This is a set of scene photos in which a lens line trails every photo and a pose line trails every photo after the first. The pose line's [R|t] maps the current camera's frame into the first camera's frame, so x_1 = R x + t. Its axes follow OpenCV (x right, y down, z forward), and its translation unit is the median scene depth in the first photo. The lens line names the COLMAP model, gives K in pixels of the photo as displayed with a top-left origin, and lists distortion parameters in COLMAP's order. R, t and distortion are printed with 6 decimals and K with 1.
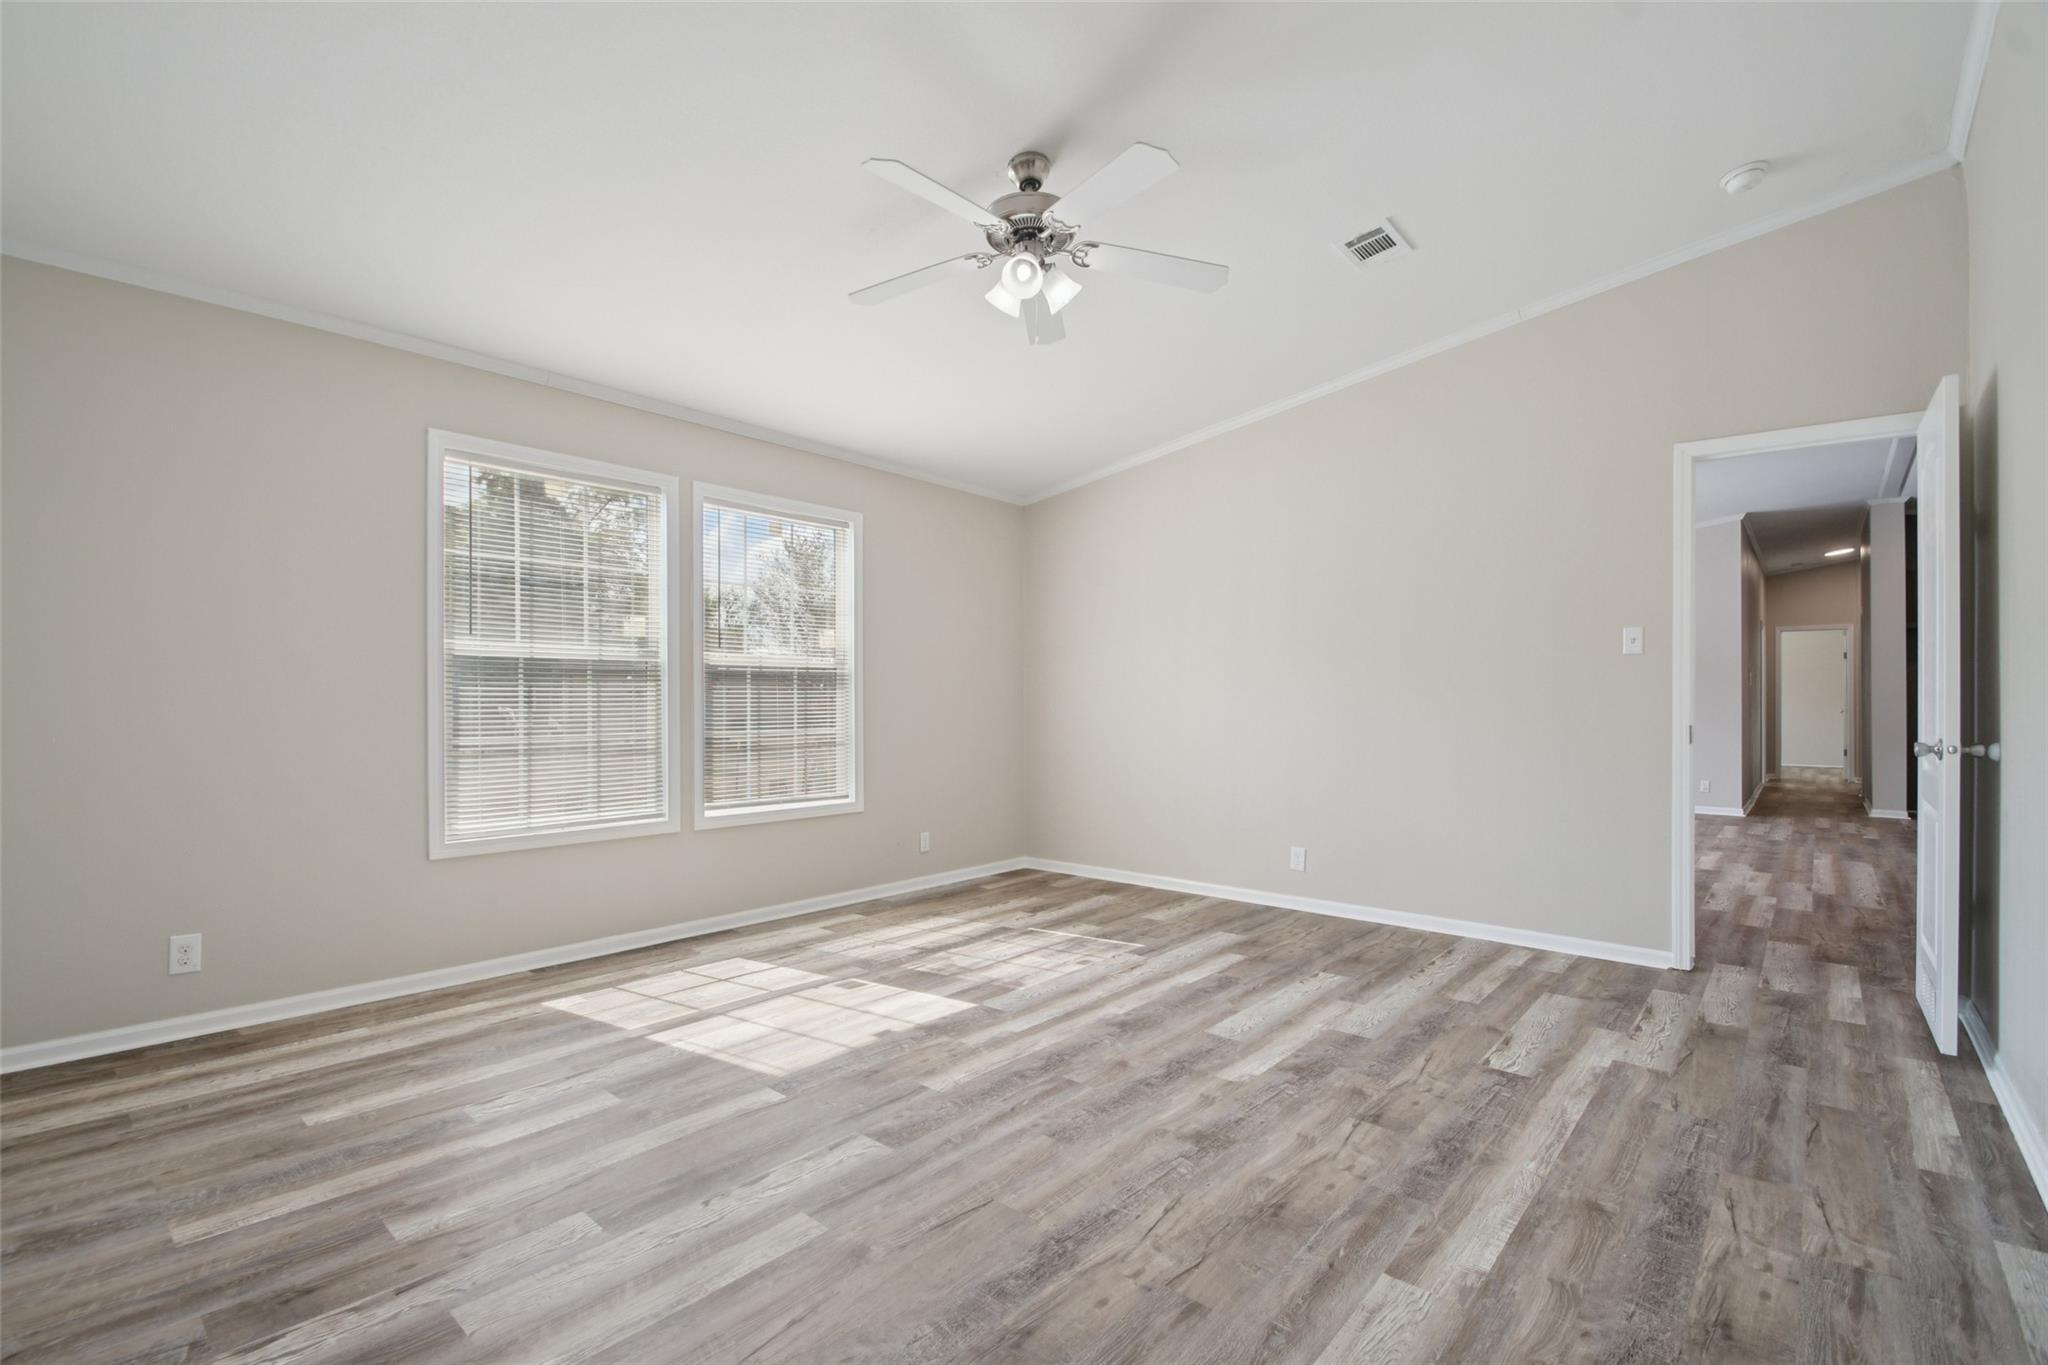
lens RADIAL K [[911.1, 0, 1019.6], [0, 911.1, 698.8], [0, 0, 1]] dist [0.001694, -0.007115]
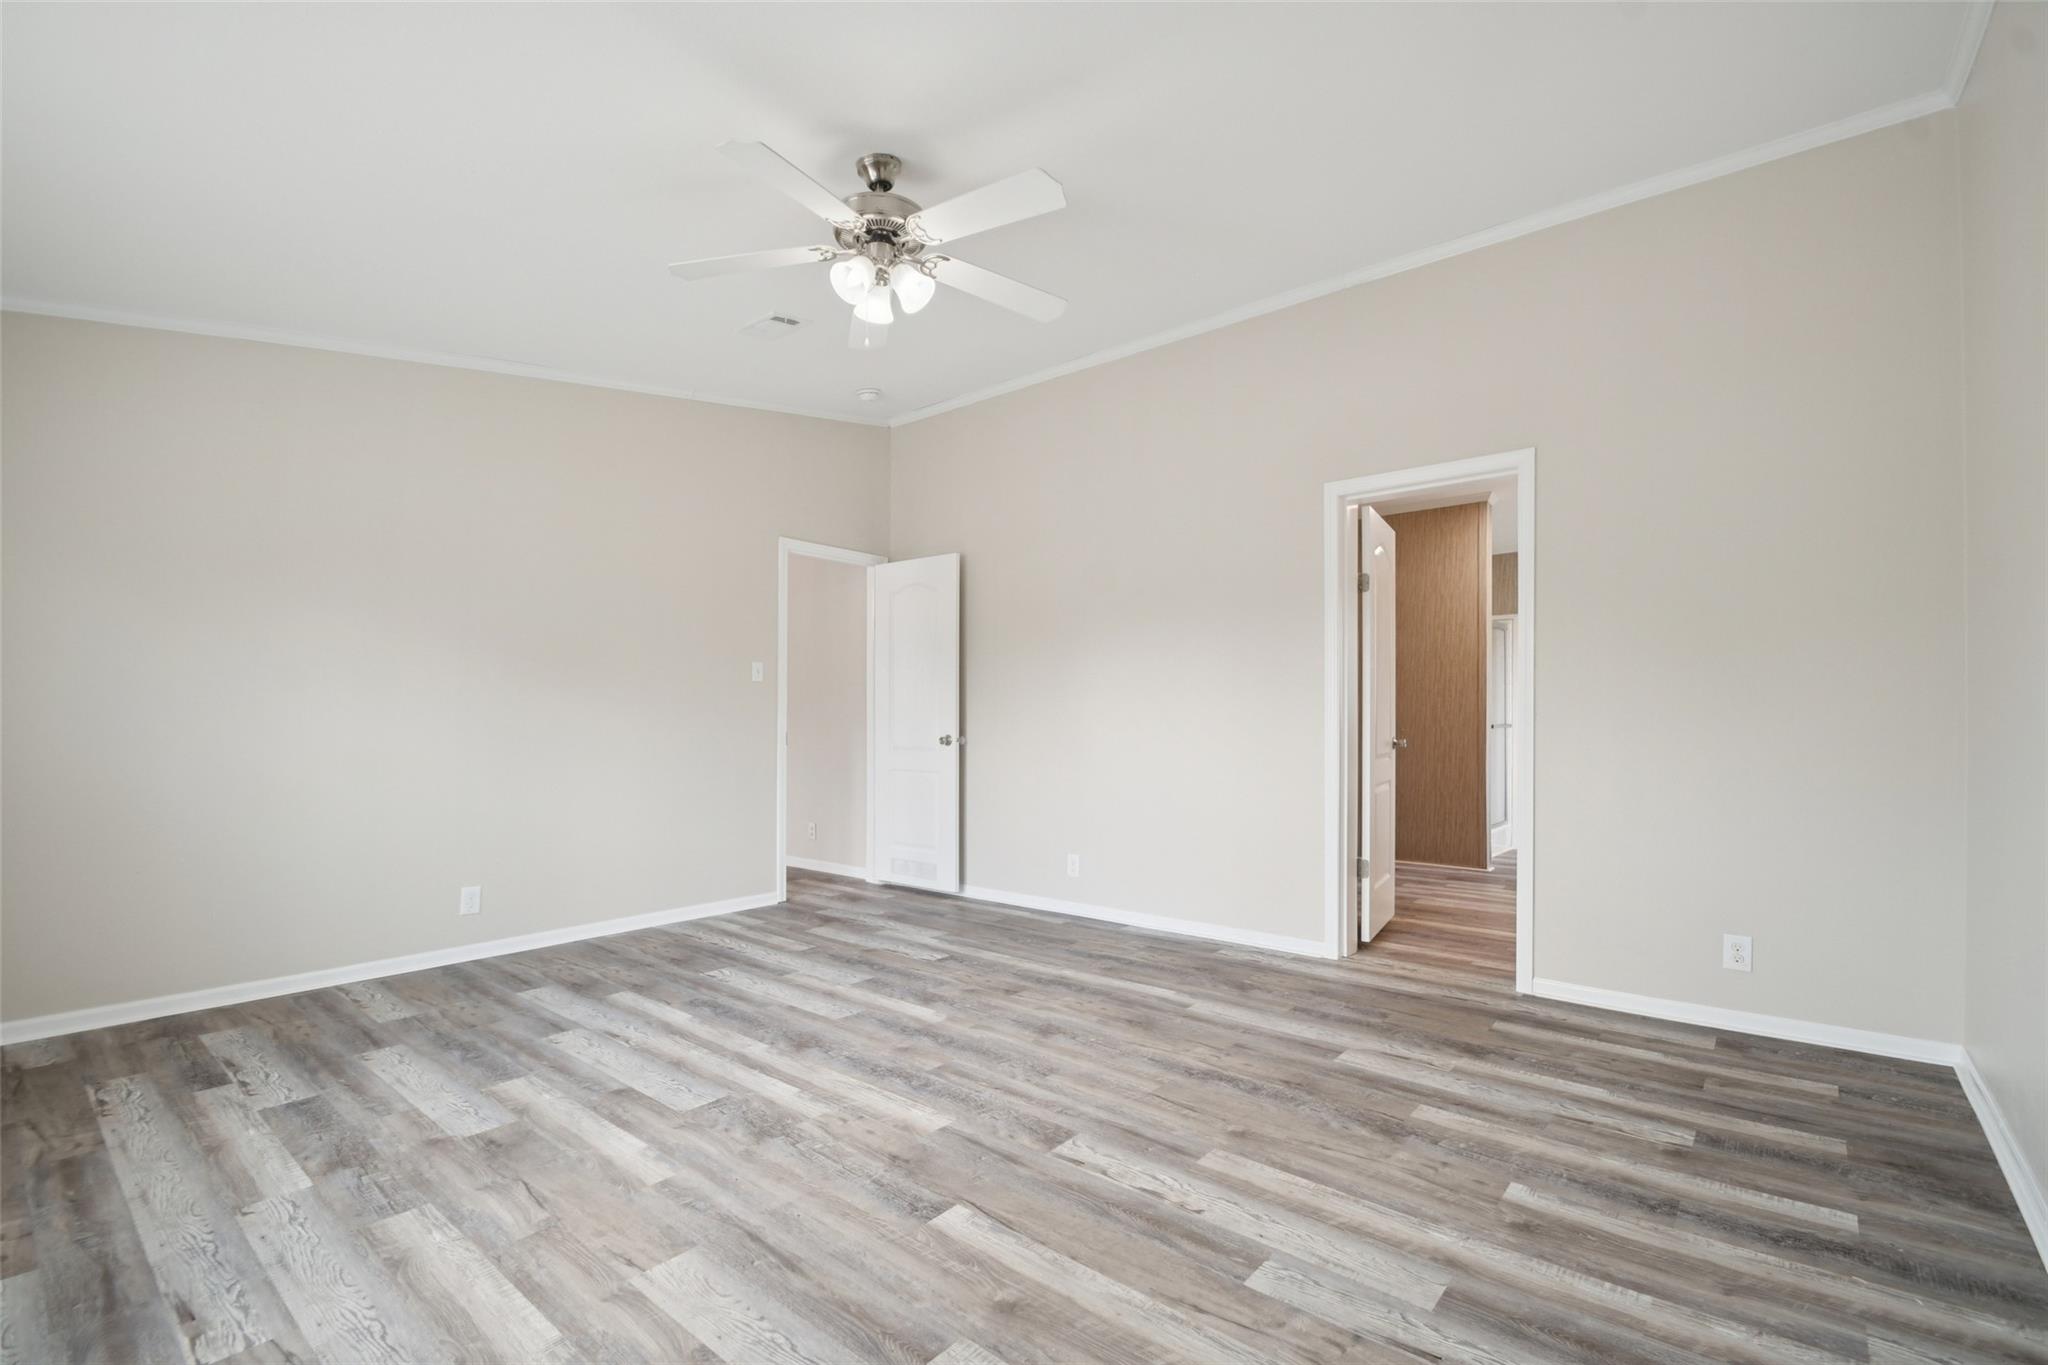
lens RADIAL K [[911.1, 0, 1021.7], [0, 911.1, 694.1], [0, 0, 1]] dist [0.001694, -0.007115]
pose [[-0.017957, 0.022956, 0.999575, -0.976392], [-0.001119, 0.999735, -0.022980, 0.002359], [-0.999838, -0.001531, -0.017926, 0.870946]]
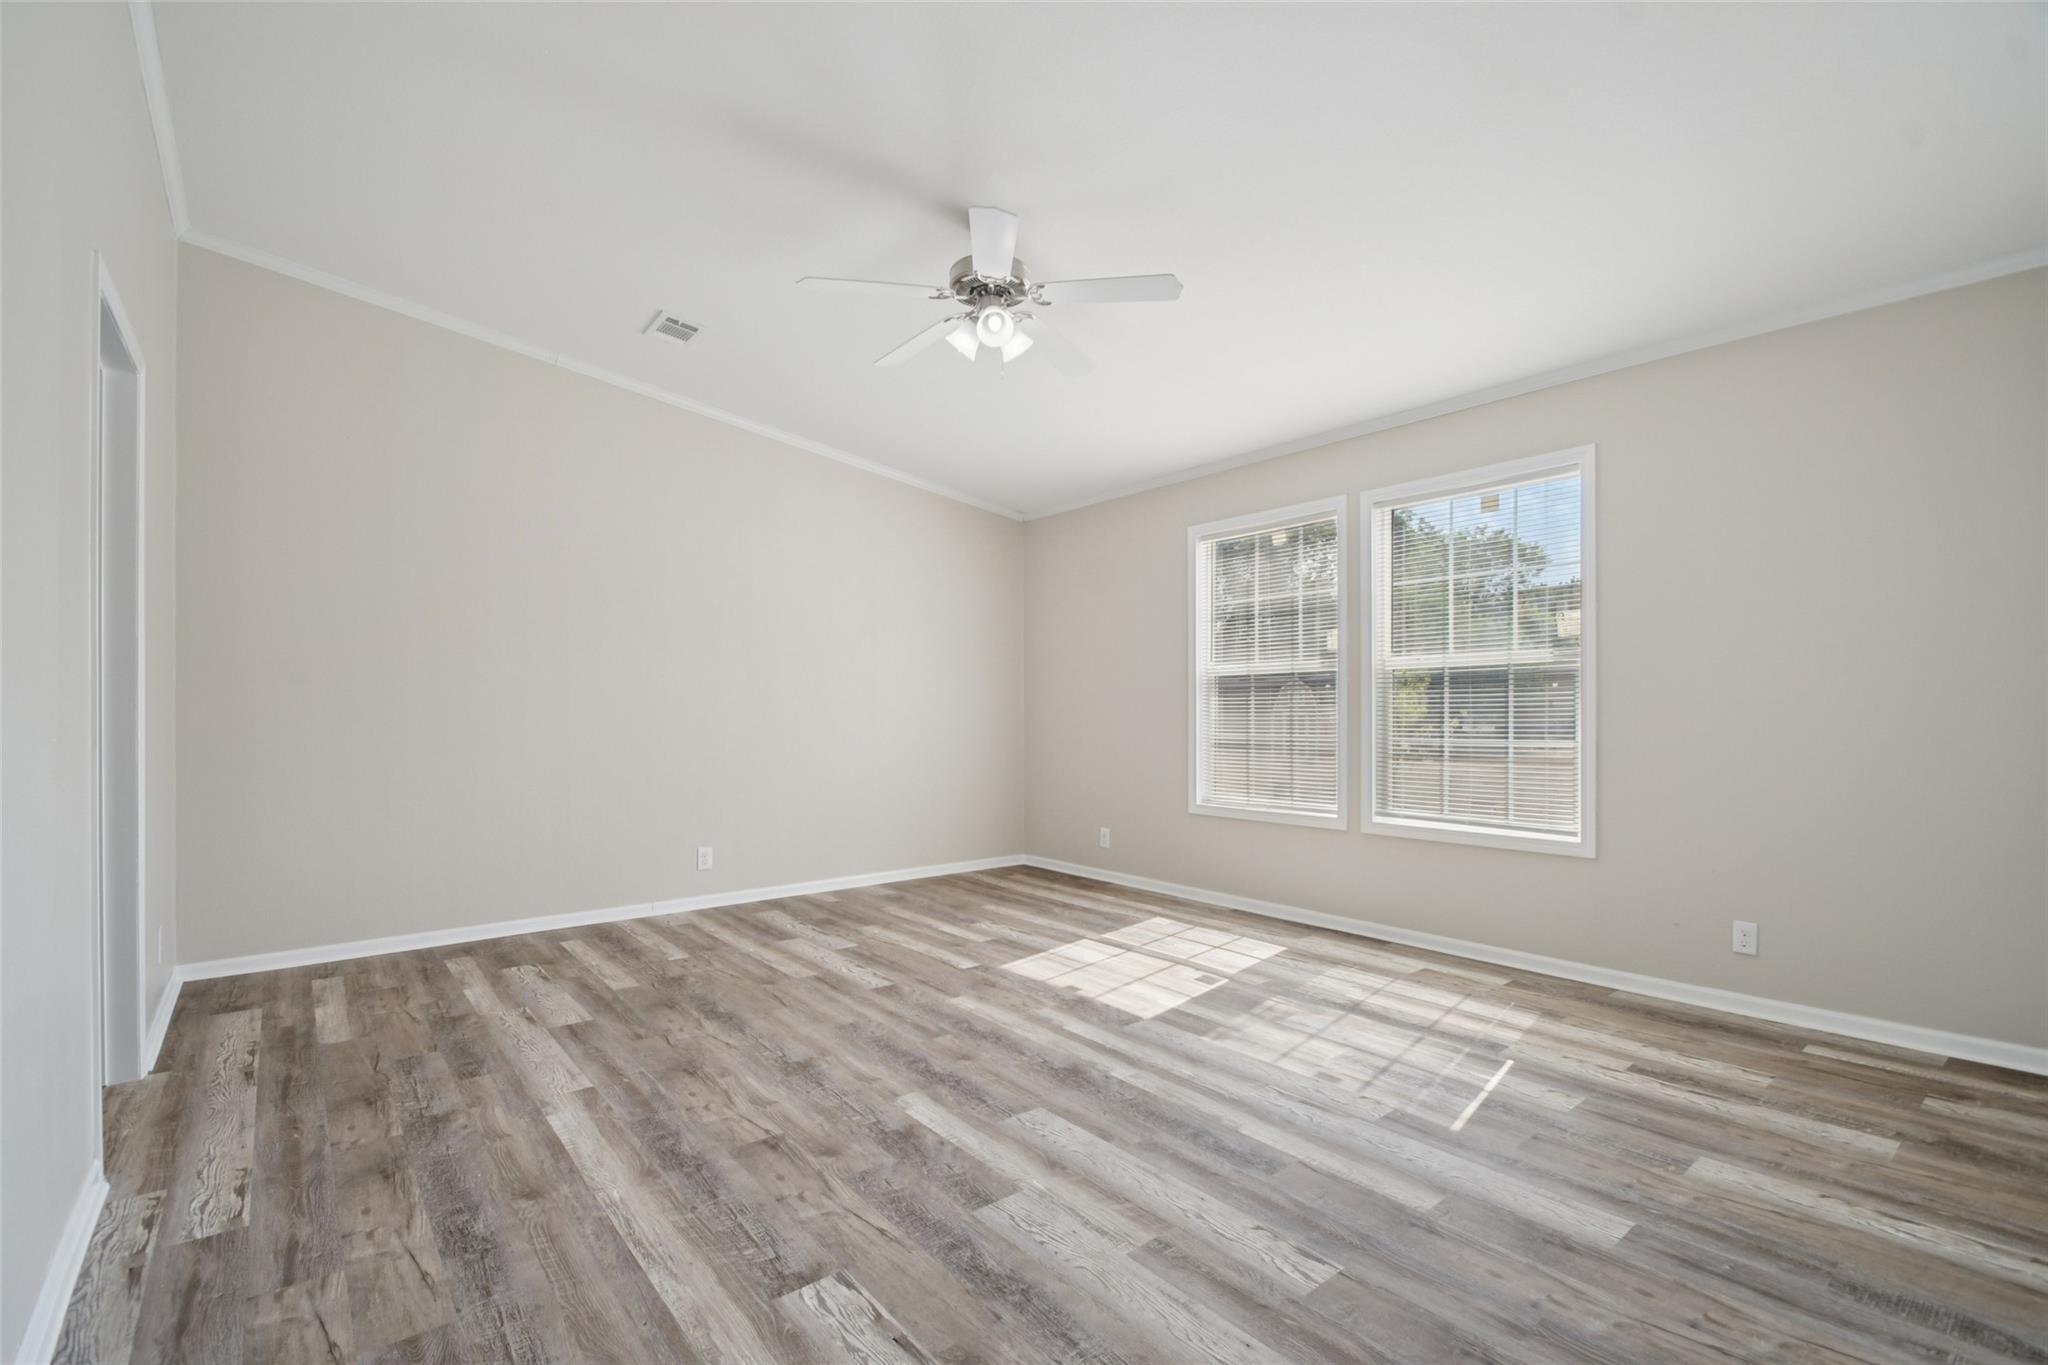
lens RADIAL K [[911.1, 0, 1022.6], [0, 911.1, 696.2], [0, 0, 1]] dist [0.001694, -0.007115]
pose [[-0.164596, -0.013581, -0.986268, 1.114851], [0.003991, 0.999888, -0.014435, 0.006291], [0.986353, -0.006312, -0.164523, 1.224776]]
